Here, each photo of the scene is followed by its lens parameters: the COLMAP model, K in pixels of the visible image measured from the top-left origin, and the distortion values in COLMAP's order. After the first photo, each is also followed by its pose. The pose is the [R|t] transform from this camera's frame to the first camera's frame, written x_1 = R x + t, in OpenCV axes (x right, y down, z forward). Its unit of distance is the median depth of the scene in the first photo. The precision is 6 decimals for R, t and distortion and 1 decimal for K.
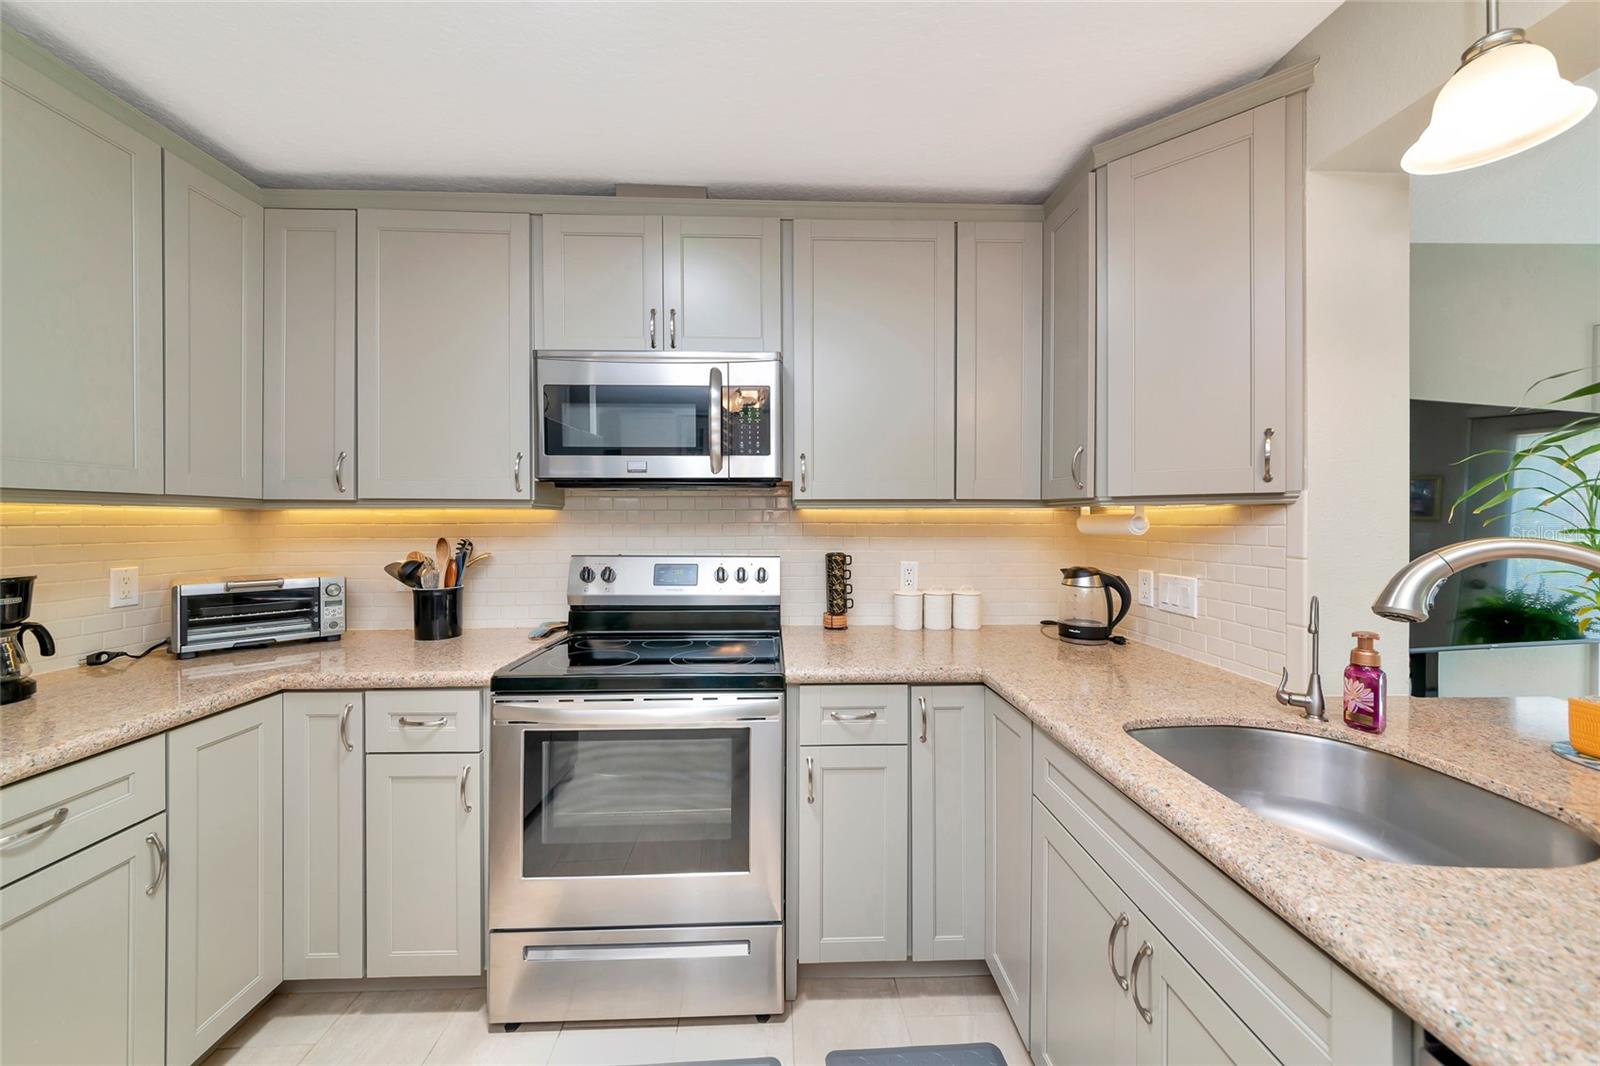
lens RADIAL K [[578.6, 0, 794.7], [0, 578.6, 523.8], [0, 0, 1]] dist [-0.005959, 0.002946]
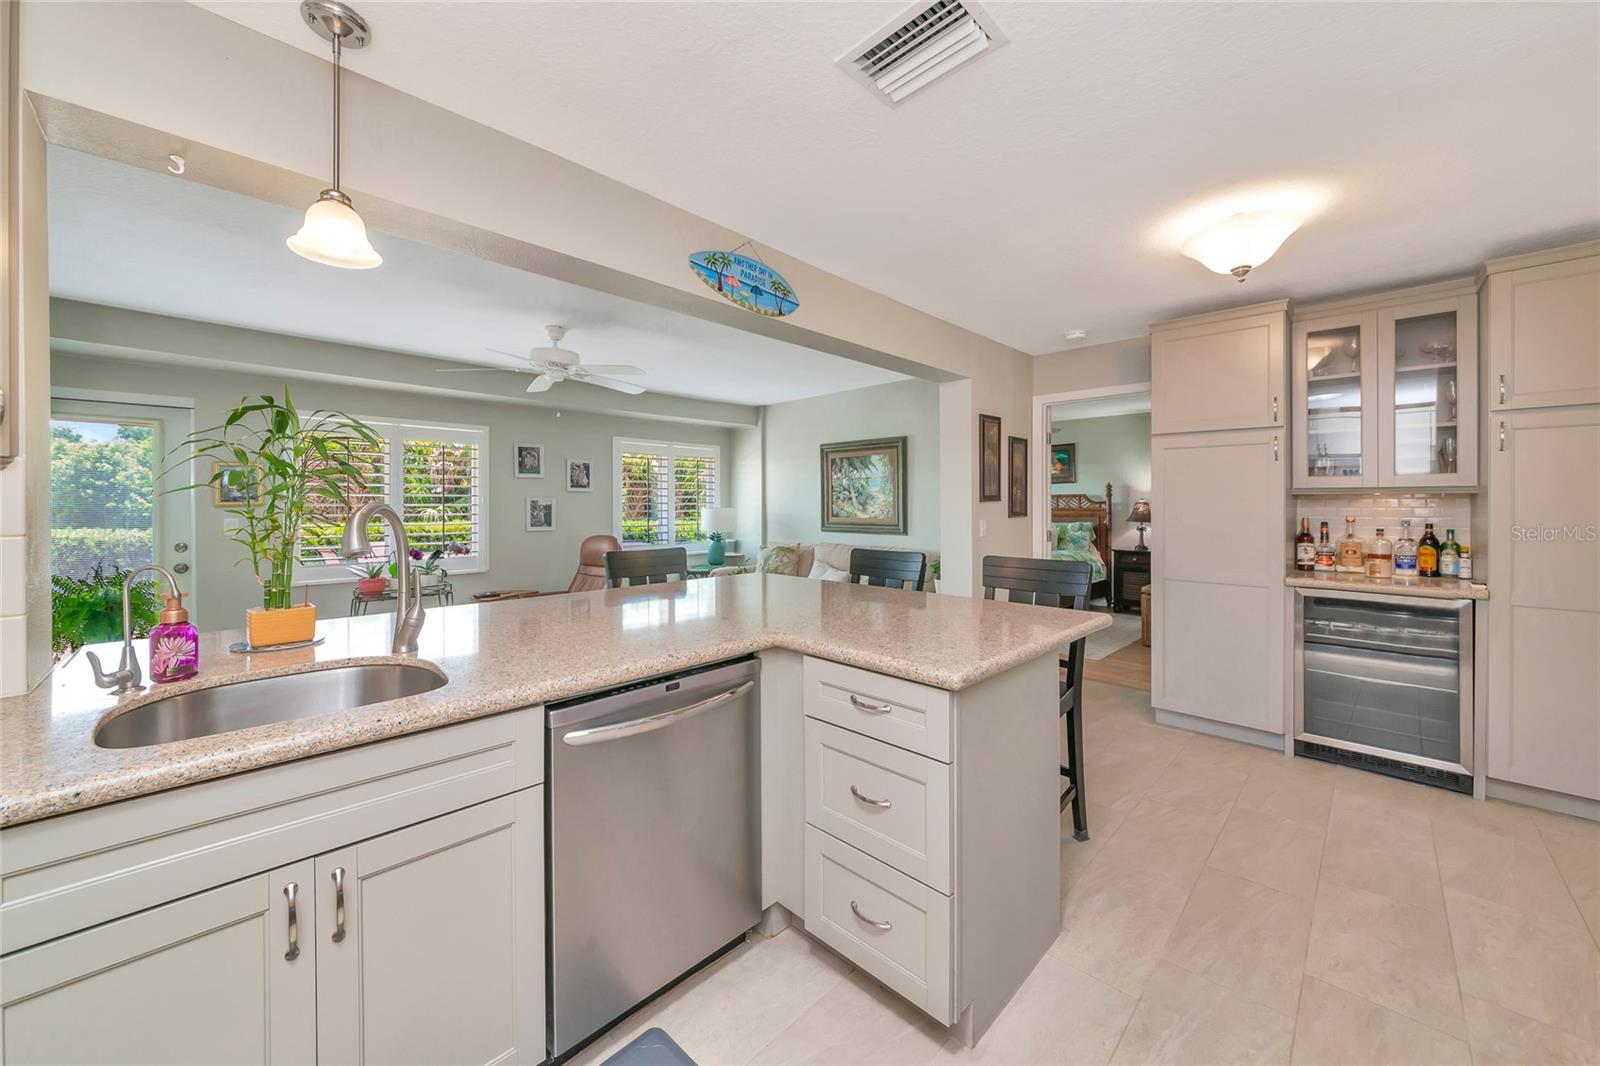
lens RADIAL K [[590.0, 0, 799.8], [0, 590.0, 505.3], [0, 0, 1]] dist [-0.007110, 0.000057]
pose [[-0.689252, 0.000851, 0.724521, -0.450098], [0.006055, 0.999971, 0.004585, 0.016823], [-0.724496, 0.007548, -0.689237, 0.631445]]
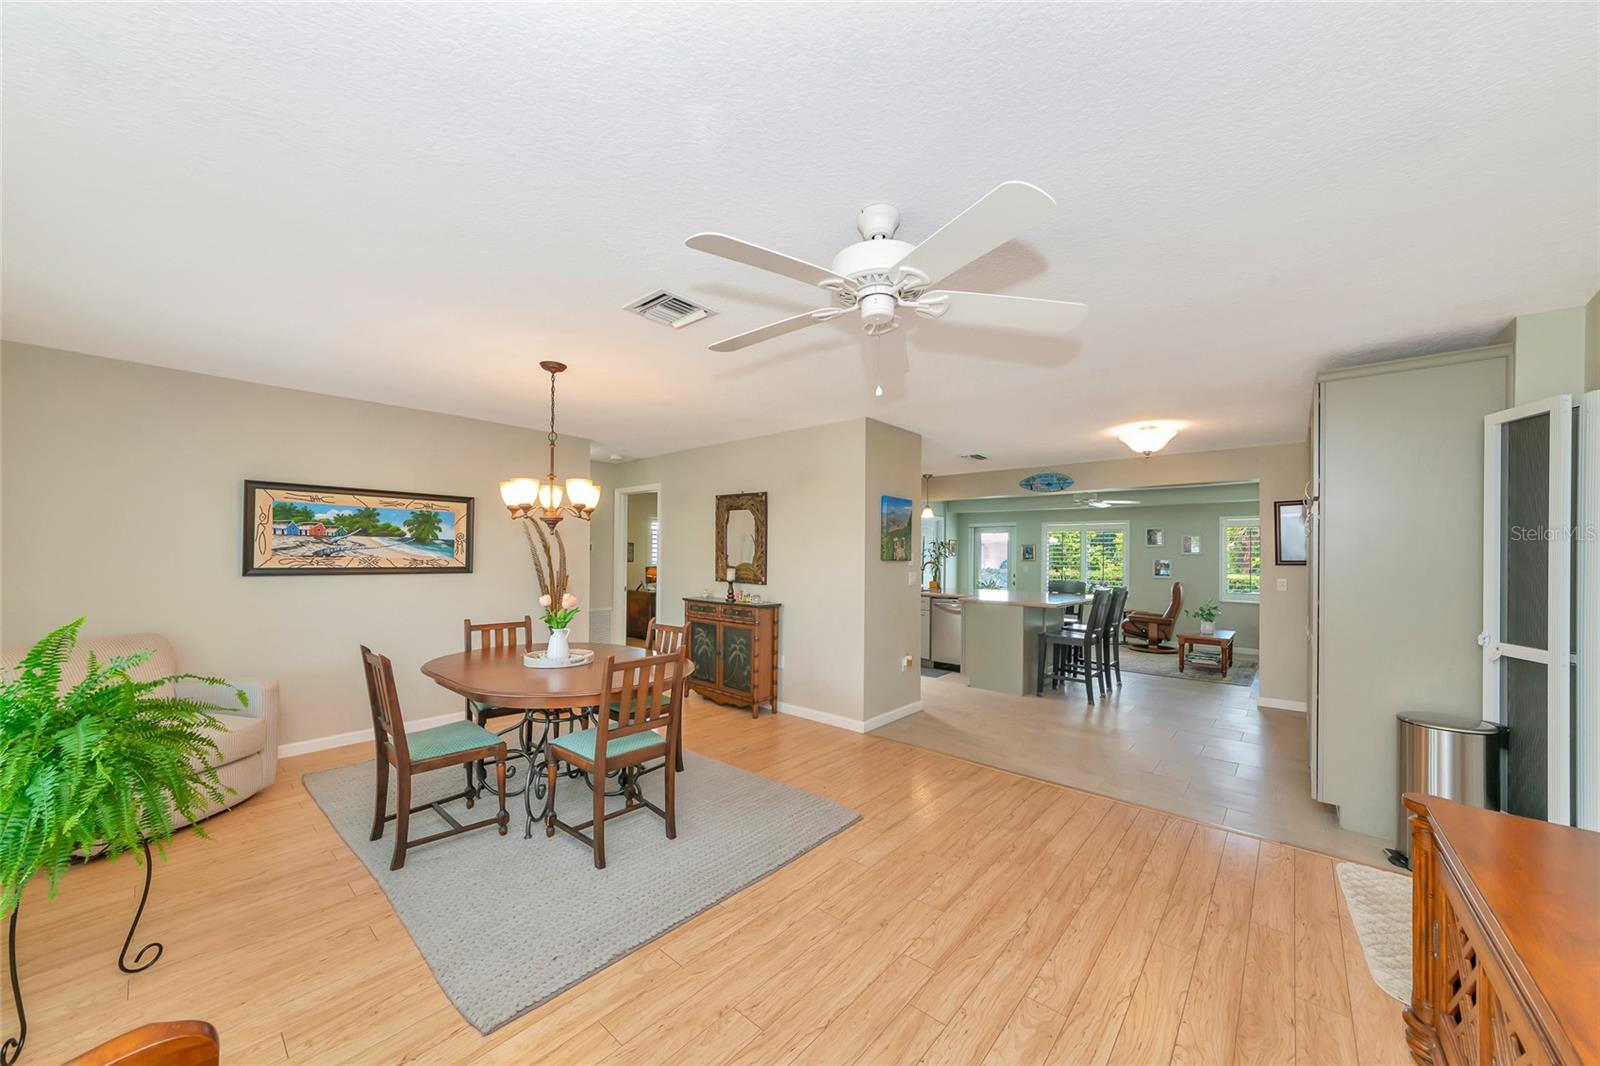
lens RADIAL K [[569.5, 0, 794.3], [0, 569.5, 552.0], [0, 0, 1]] dist [-0.005567, 0.003115]
pose [[0.687850, 0.010844, 0.725772, -3.482375], [-0.005759, 0.999938, -0.009482, -0.013047], [-0.725830, 0.002343, 0.687870, -1.876406]]
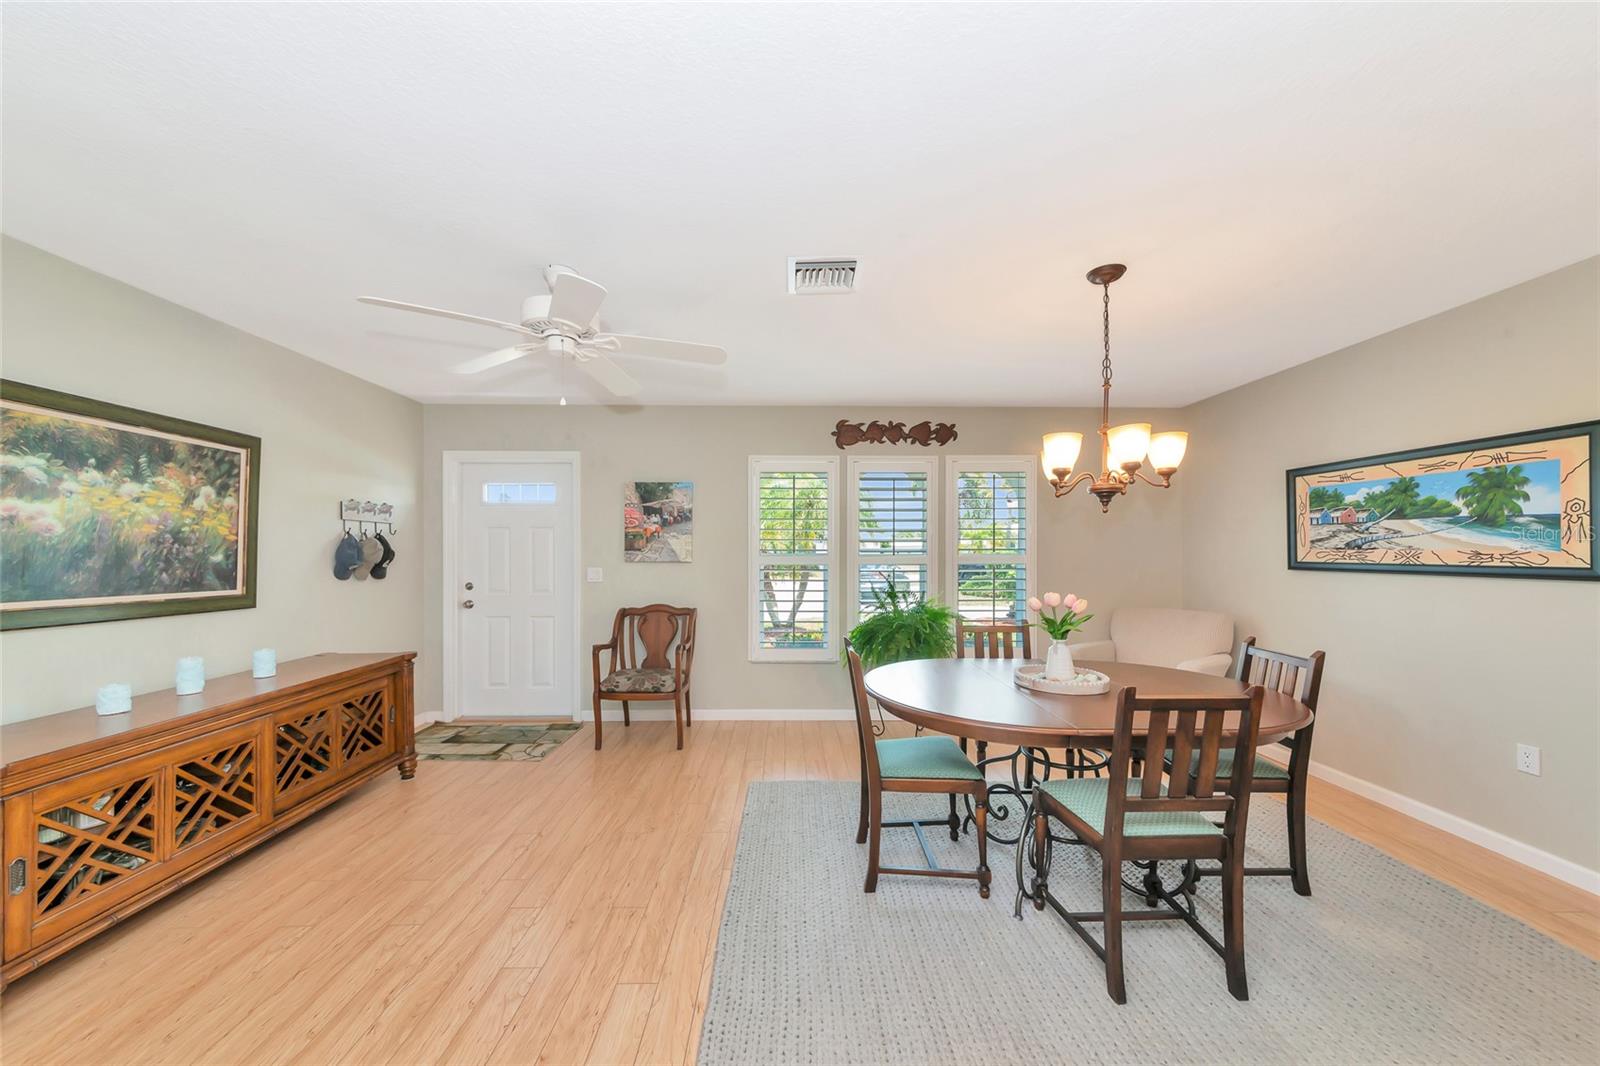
lens RADIAL K [[569.5, 0, 794.3], [0, 569.5, 552.0], [0, 0, 1]] dist [-0.005567, 0.003115]
pose [[-0.024851, 0.000559, -0.999691, -1.141993], [-0.005315, 0.999986, 0.000691, 0.014812], [0.999677, 0.005331, -0.024848, -0.603405]]
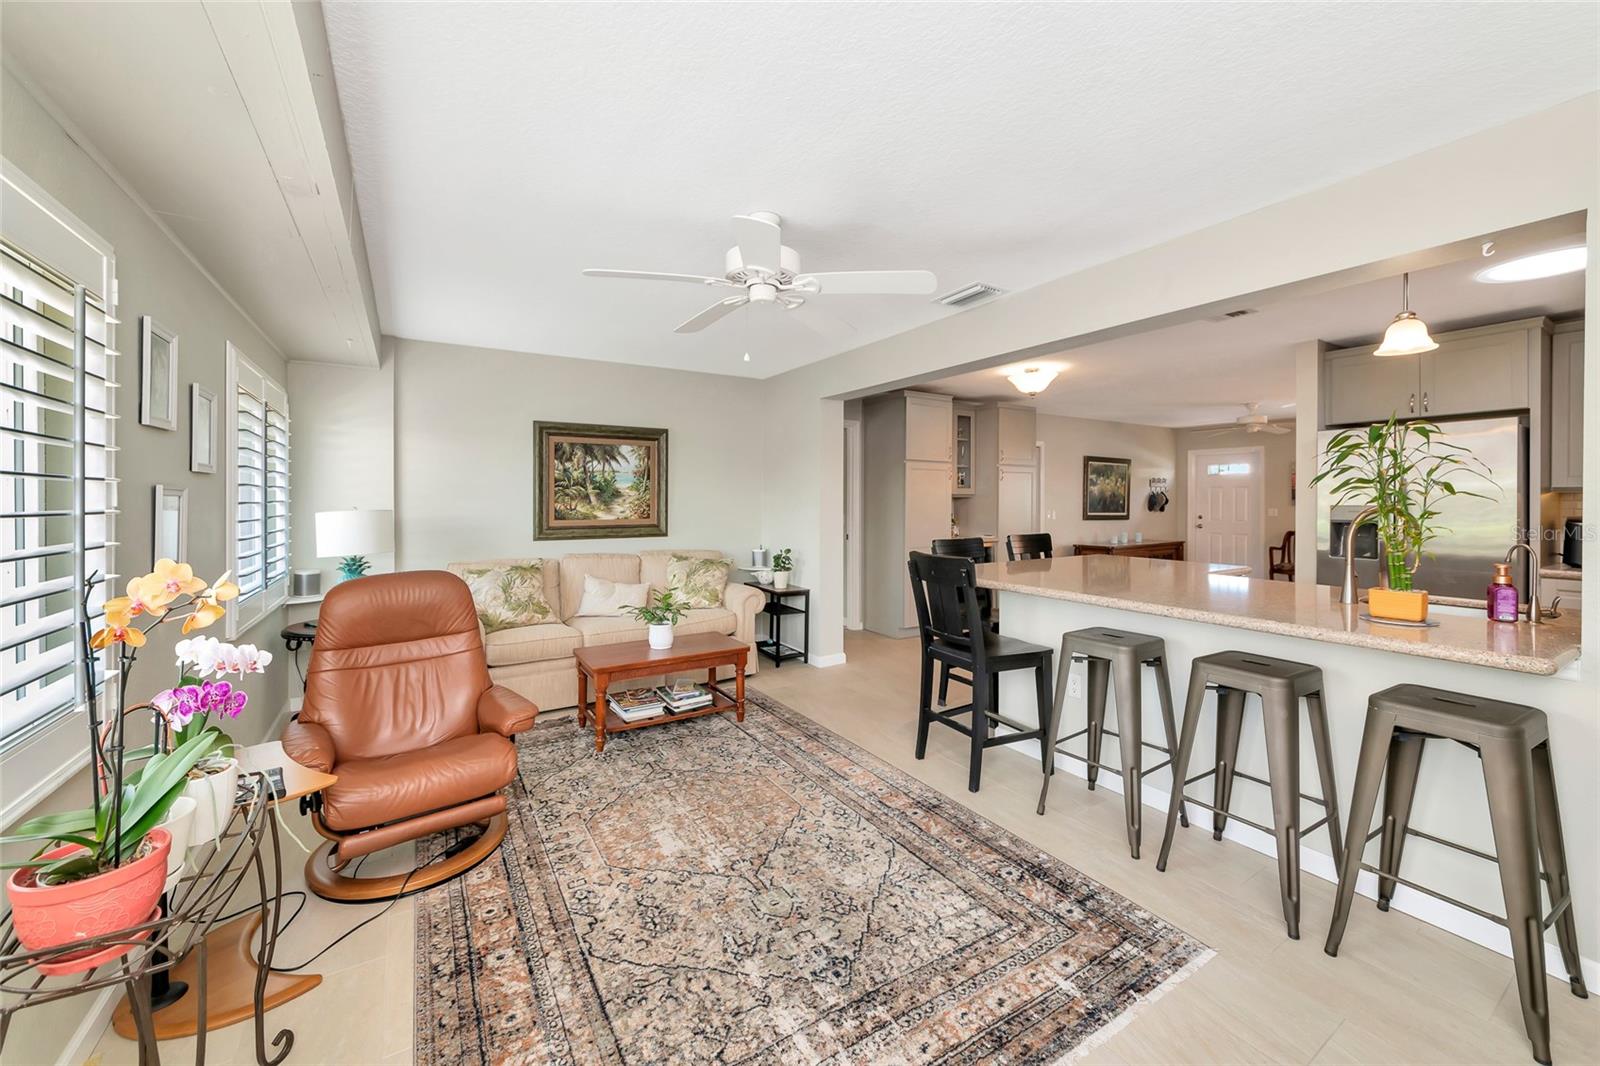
lens RADIAL K [[623.3, 0, 801.7], [0, 623.3, 503.6], [0, 0, 1]] dist [0.001941, -0.006872]
pose [[-0.865451, 0.004940, -0.500969, 2.568858], [-0.001204, 0.999928, 0.011939, -0.005825], [0.500992, 0.010936, -0.865383, 1.070664]]
